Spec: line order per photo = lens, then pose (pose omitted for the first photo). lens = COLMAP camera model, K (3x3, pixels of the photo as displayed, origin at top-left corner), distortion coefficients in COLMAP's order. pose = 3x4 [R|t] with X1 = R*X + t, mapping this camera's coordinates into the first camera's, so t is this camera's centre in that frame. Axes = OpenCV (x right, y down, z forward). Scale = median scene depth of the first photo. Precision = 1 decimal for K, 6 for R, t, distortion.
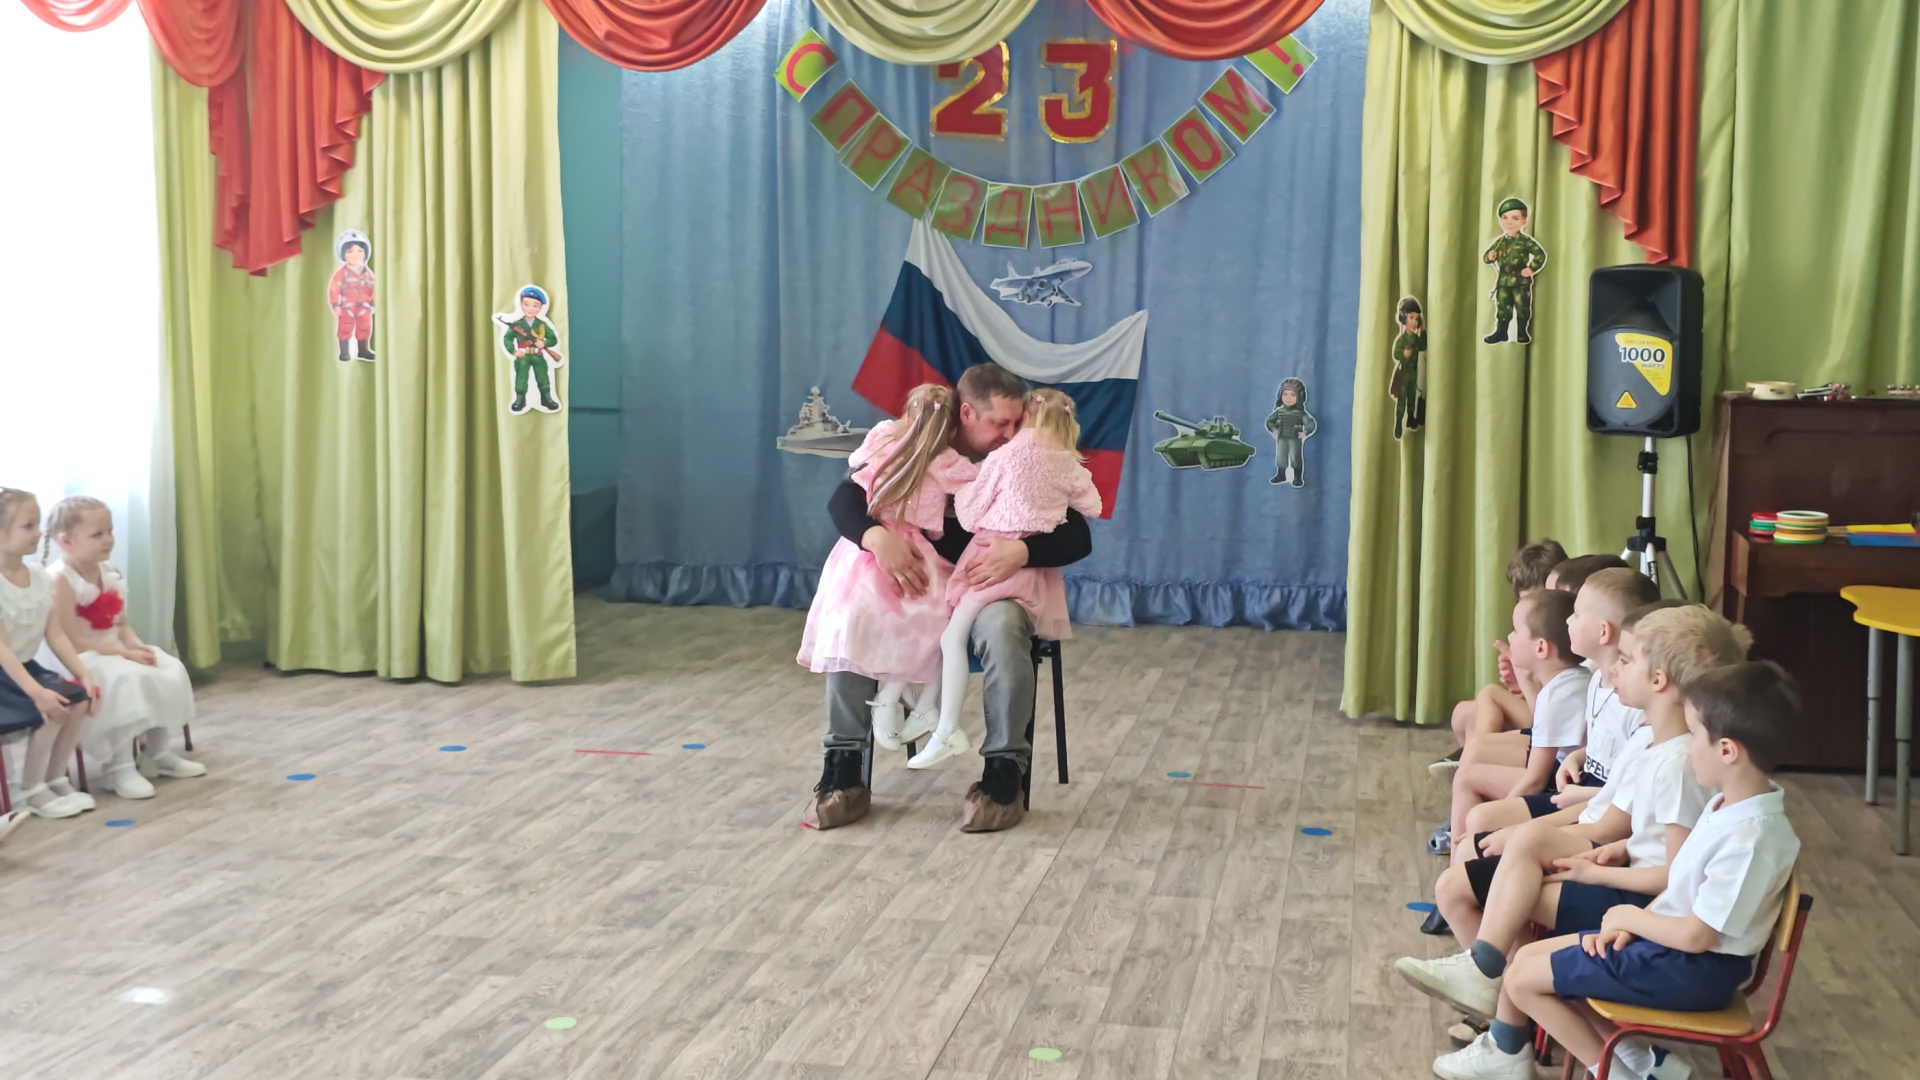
lens RADIAL K [[2146.9, 0, 968.5], [0, 2146.9, 518.6], [0, 0, 1]] dist [0.138766, -0.355604]
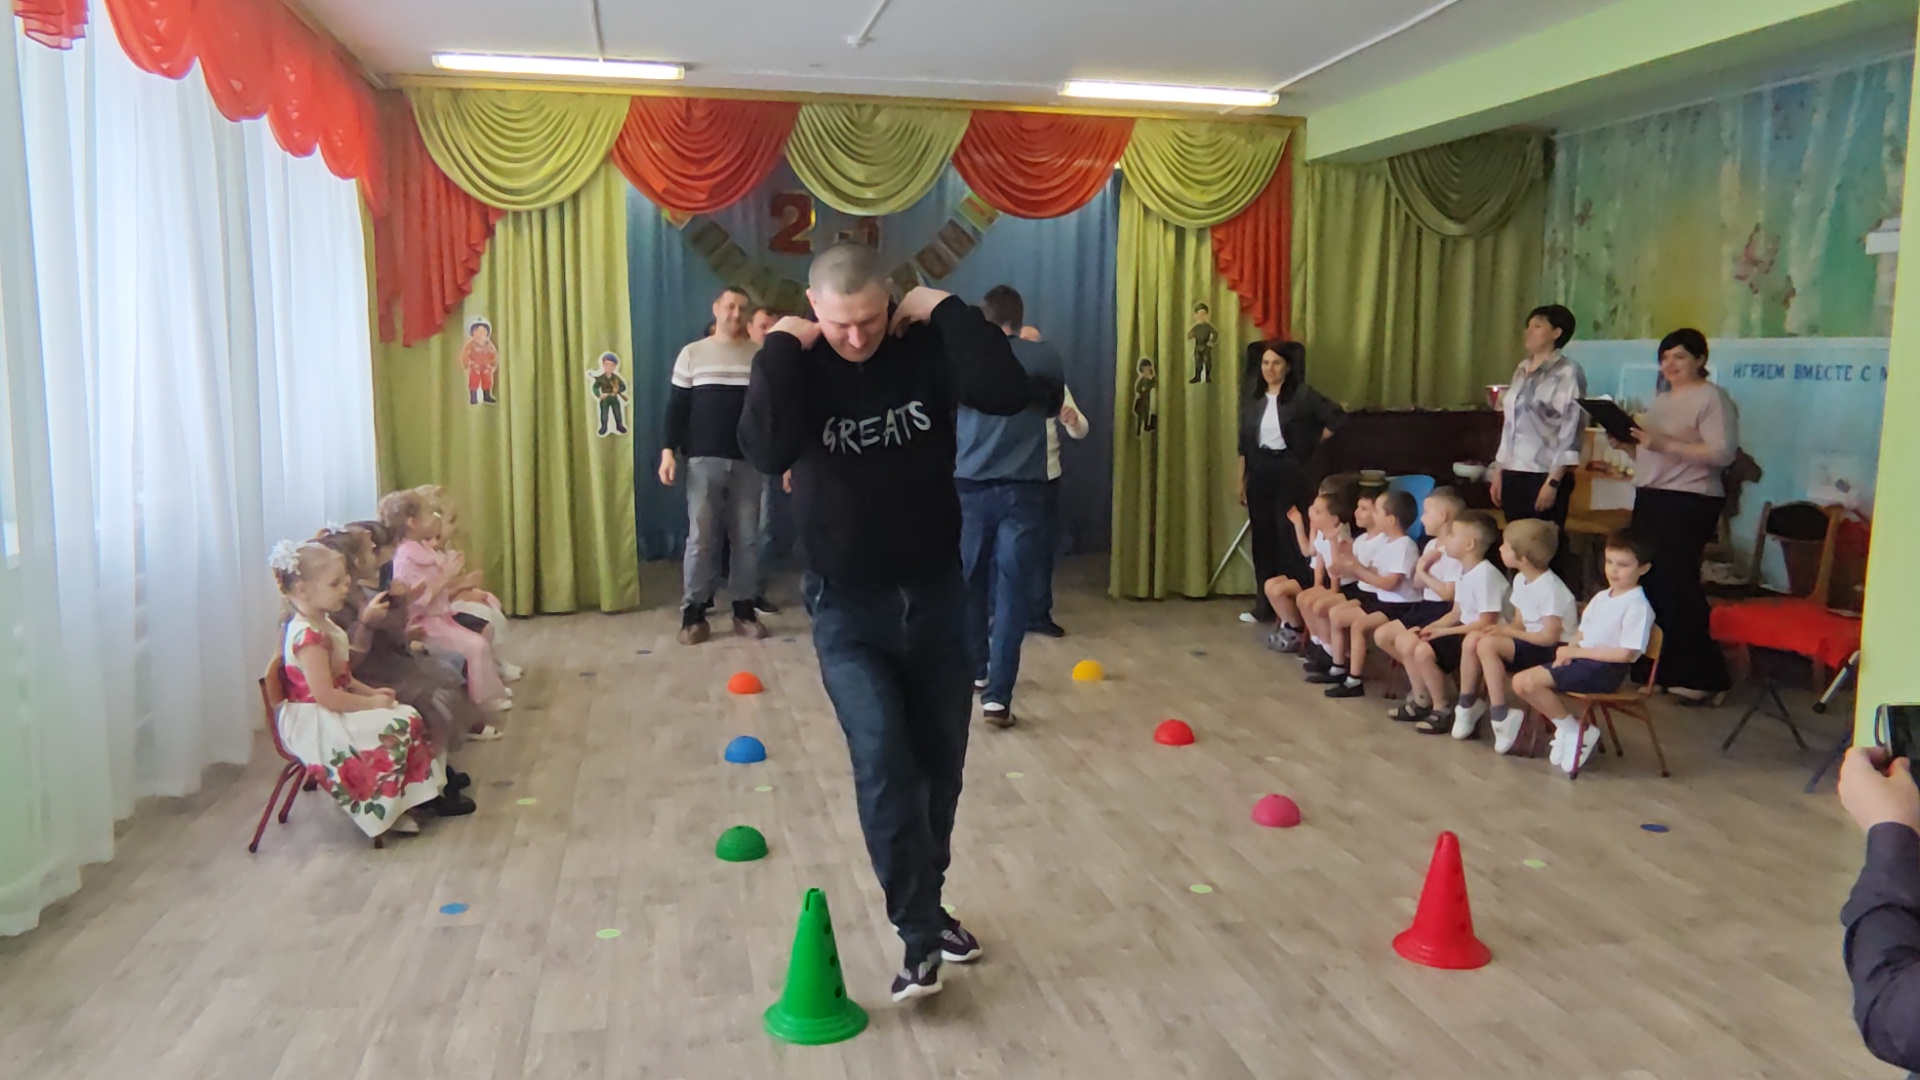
lens RADIAL K [[1457.0, 0, 958.7], [0, 1457.0, 539.5], [0, 0, 1]] dist [-0.023699, 0.030288]
pose [[0.926508, -0.051392, 0.372749, -0.366529], [0.041058, 0.998522, 0.035614, -0.002333], [-0.374029, -0.017693, 0.927248, -0.047237]]
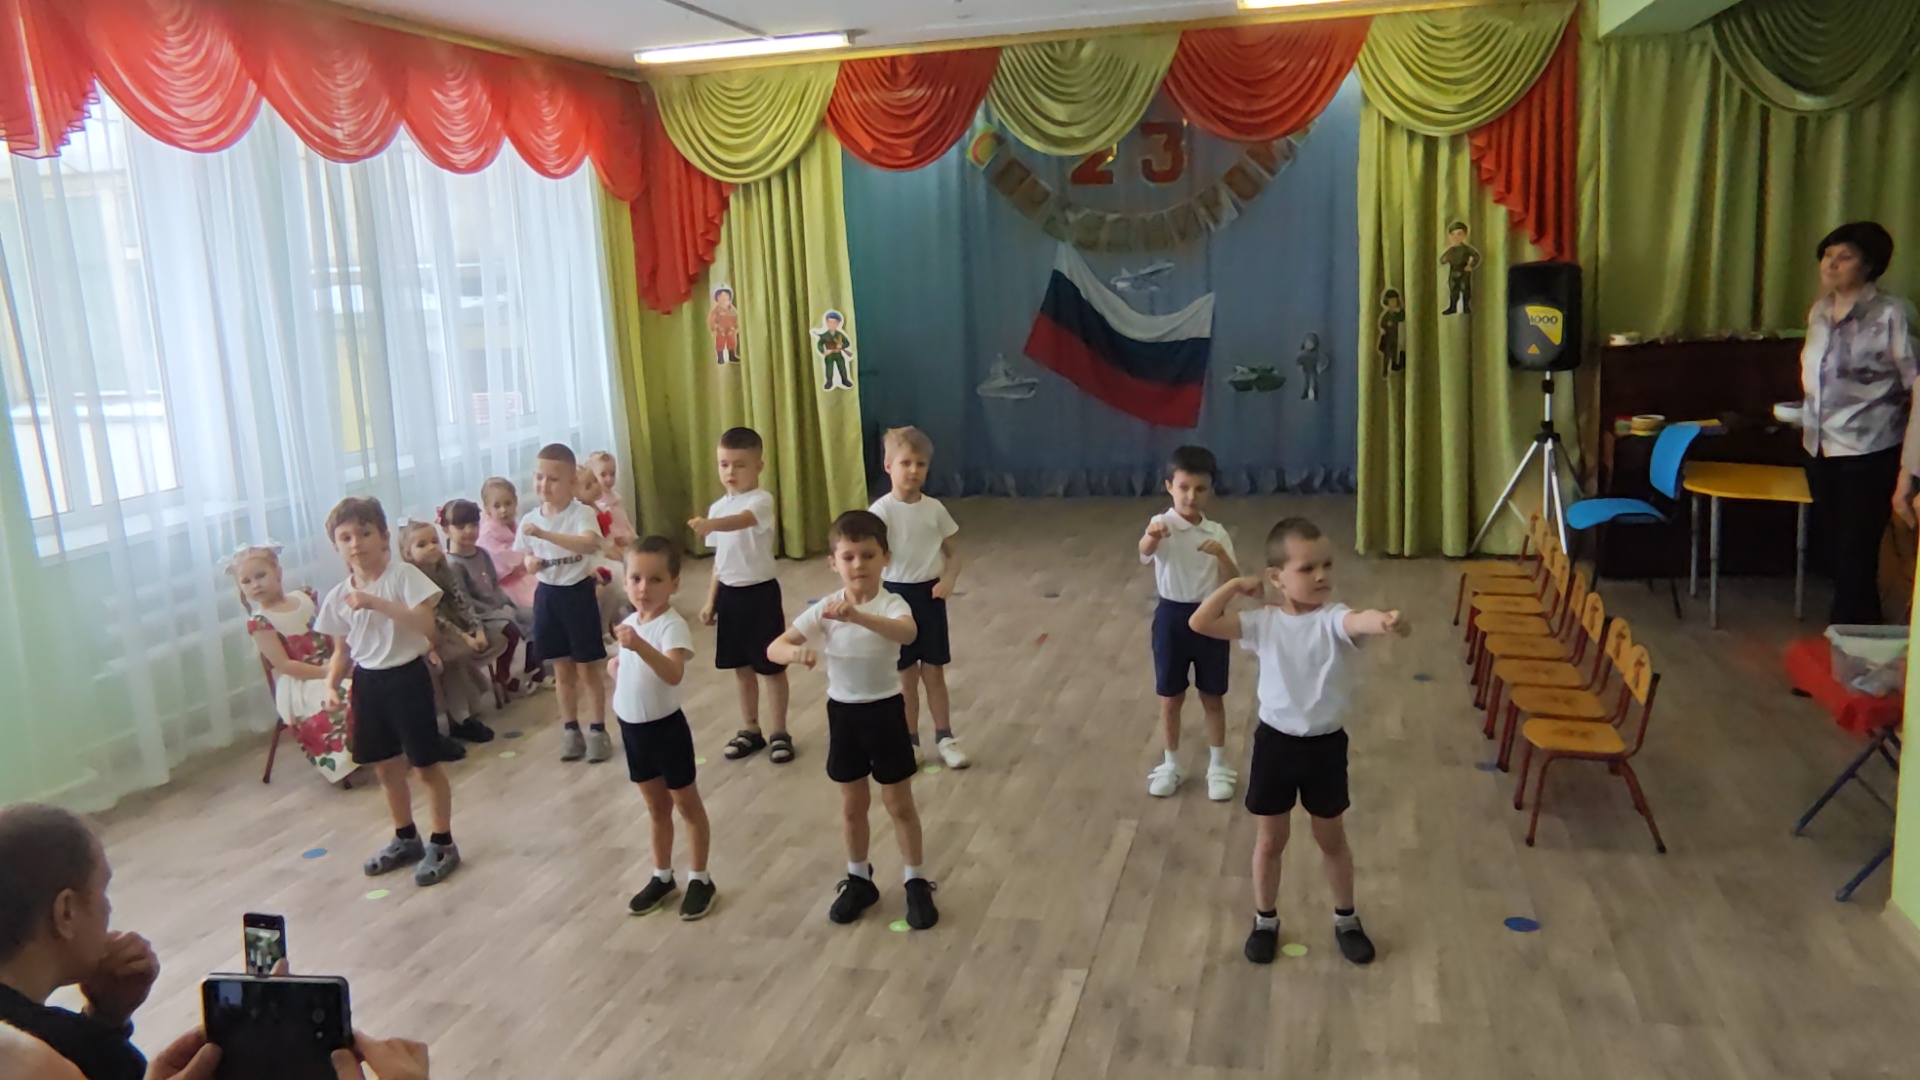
lens RADIAL K [[1457.0, 0, 958.7], [0, 1457.0, 539.5], [0, 0, 1]] dist [-0.023699, 0.030288]
pose [[0.996041, -0.049789, -0.073647, -0.038600], [0.056450, 0.994221, 0.091311, -0.032608], [0.068675, -0.095106, 0.993095, -0.084147]]
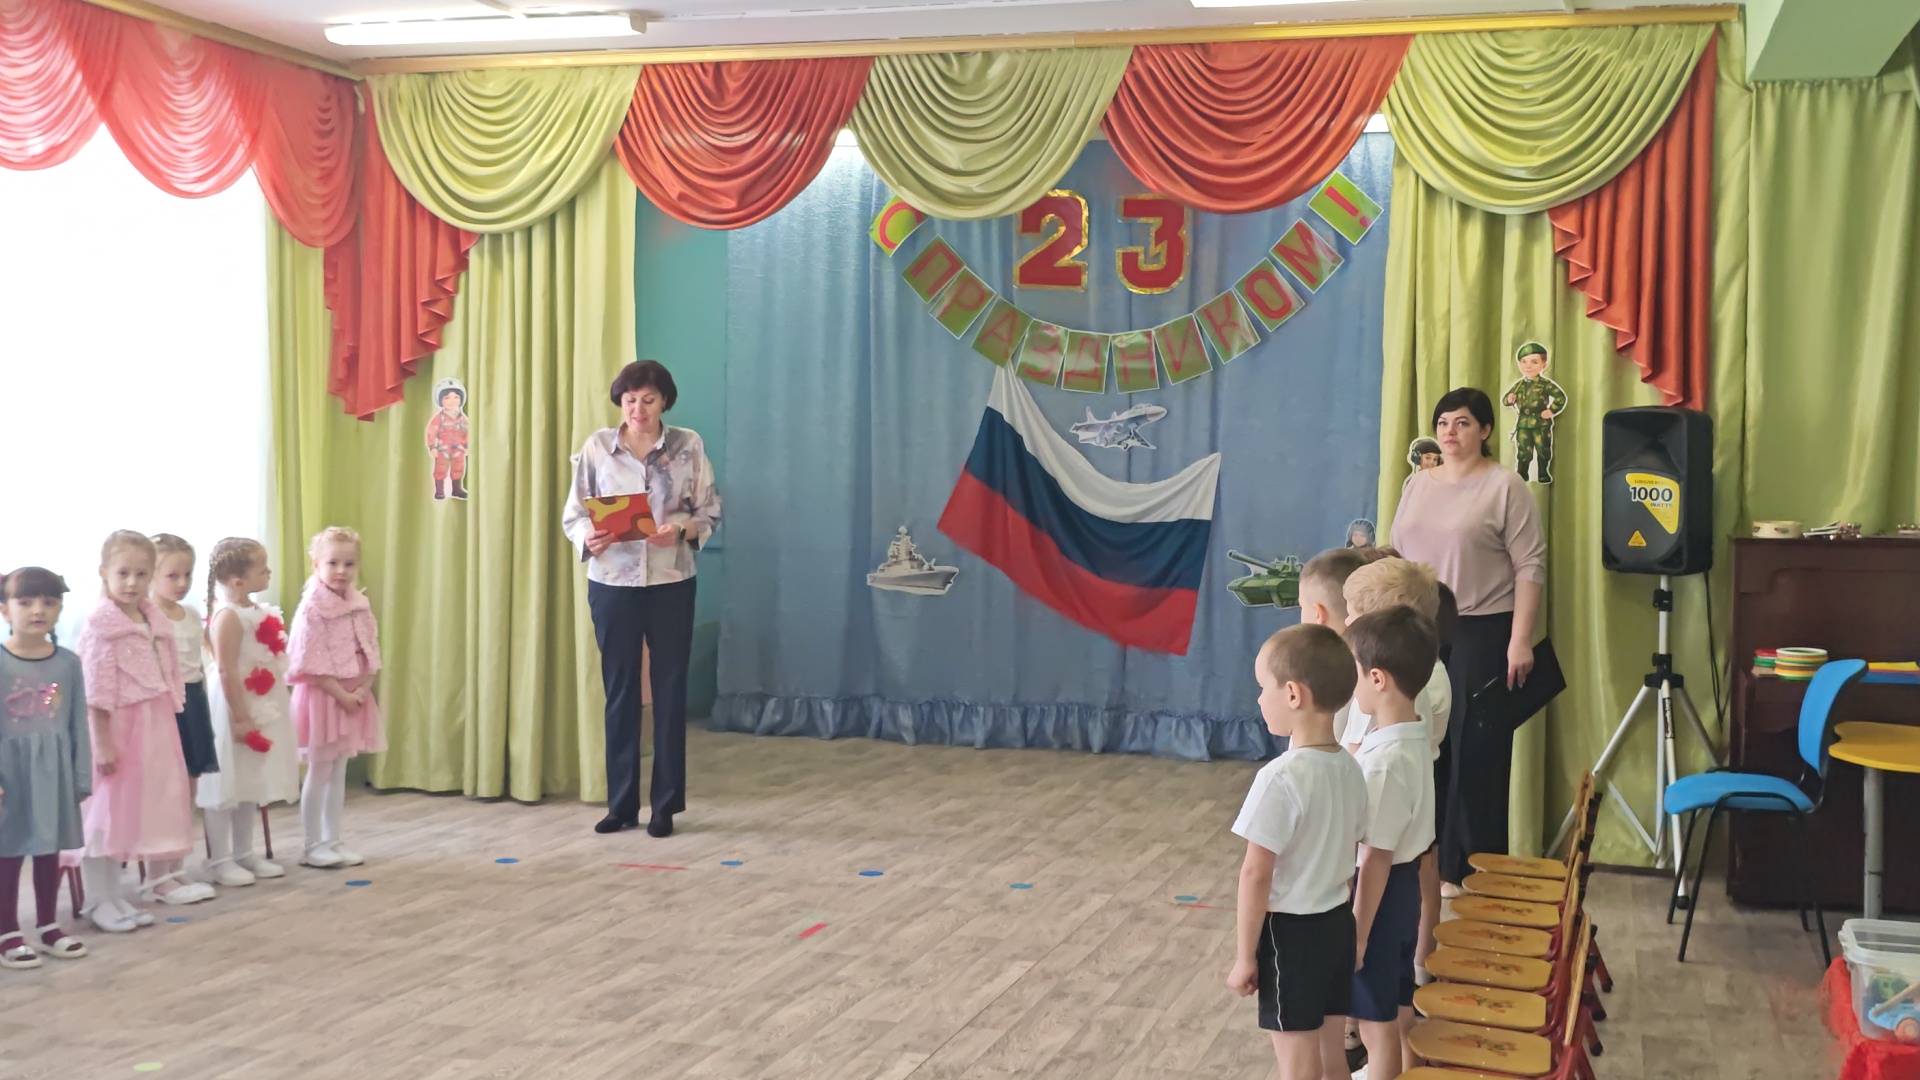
lens RADIAL K [[2138.6, 0, 978.4], [0, 2138.6, 549.6], [0, 0, 1]] dist [0.140143, -0.376185]
pose [[0.995416, 0.004664, -0.095531, 0.081891], [-0.009963, 0.998433, -0.055059, 0.008509], [0.095125, 0.055759, 0.993903, -0.034893]]
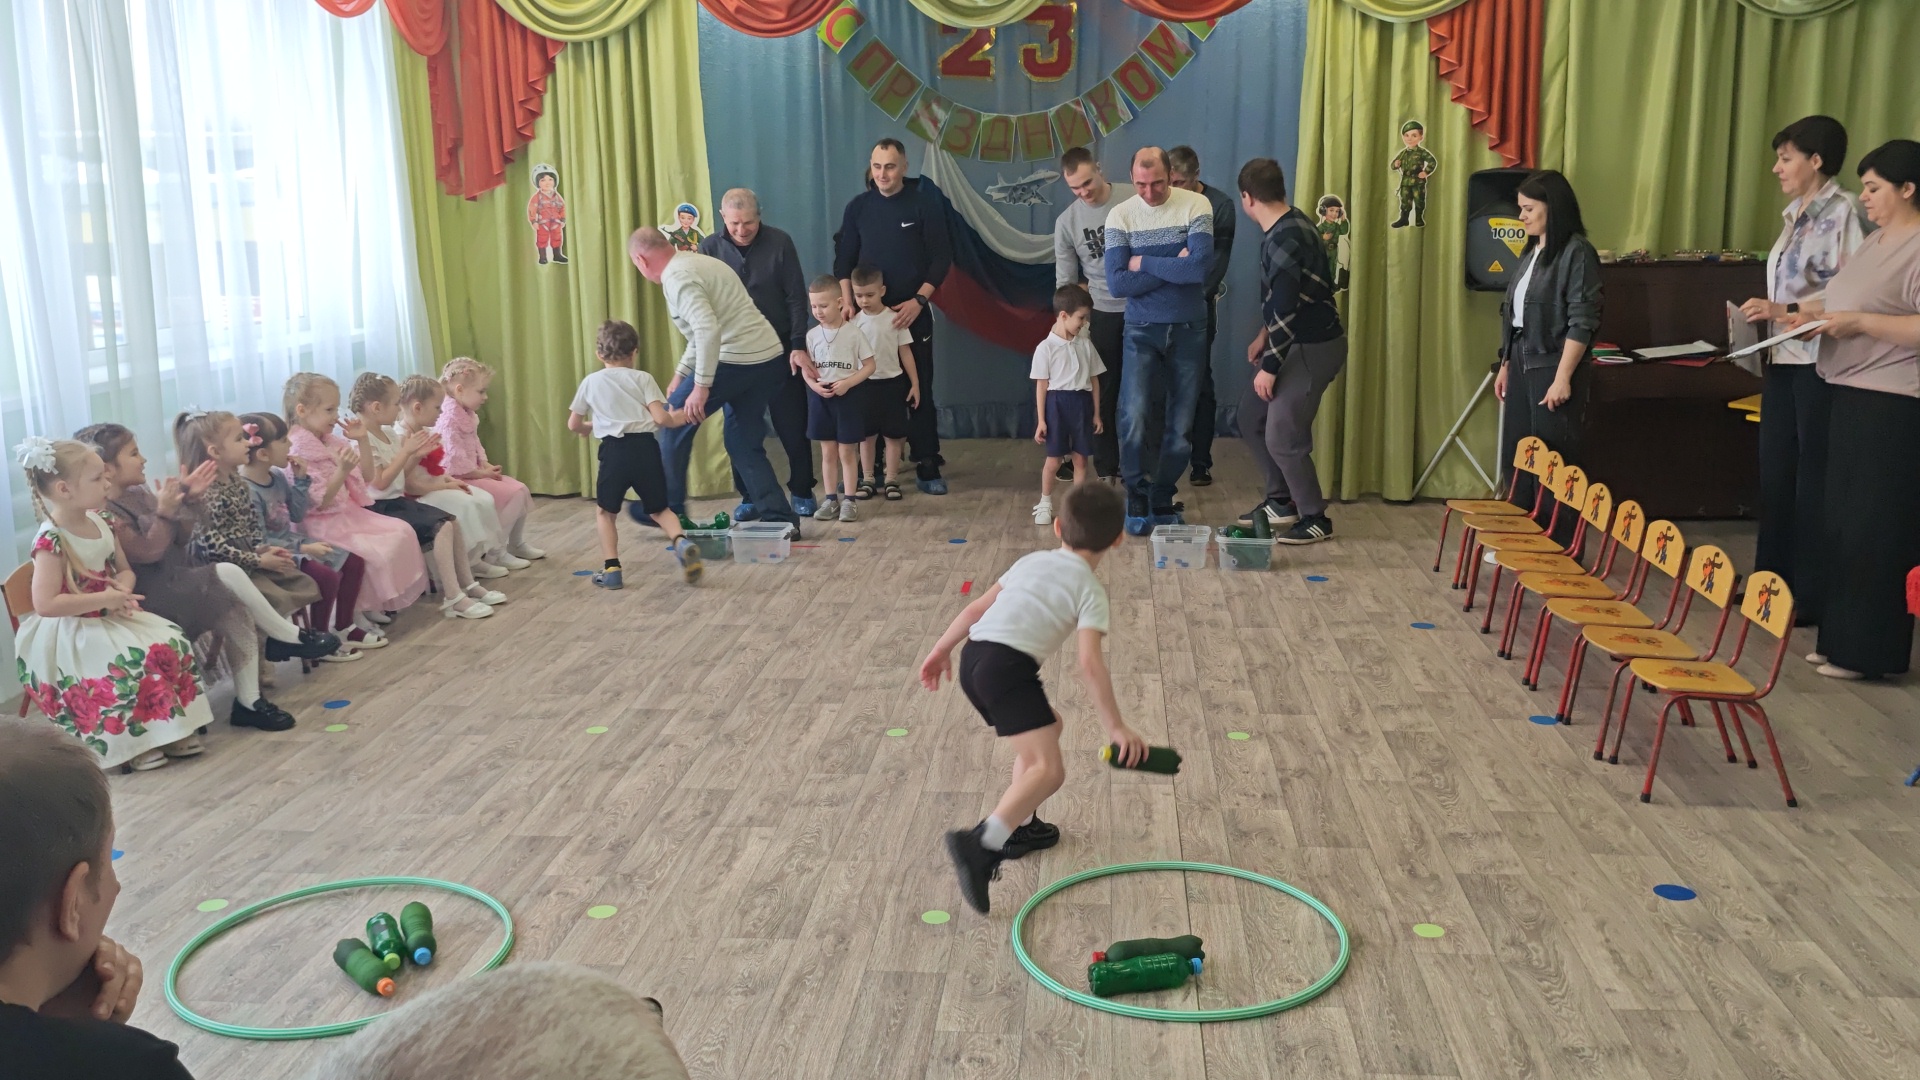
lens RADIAL K [[1593.3, 0, 962.0], [0, 1593.3, 543.5], [0, 0, 1]] dist [0.109067, -0.237968]
pose [[0.995231, -0.045248, 0.086420, -0.127595], [0.034865, 0.992390, 0.118096, -0.009974], [-0.091106, -0.114520, 0.989235, -0.026666]]
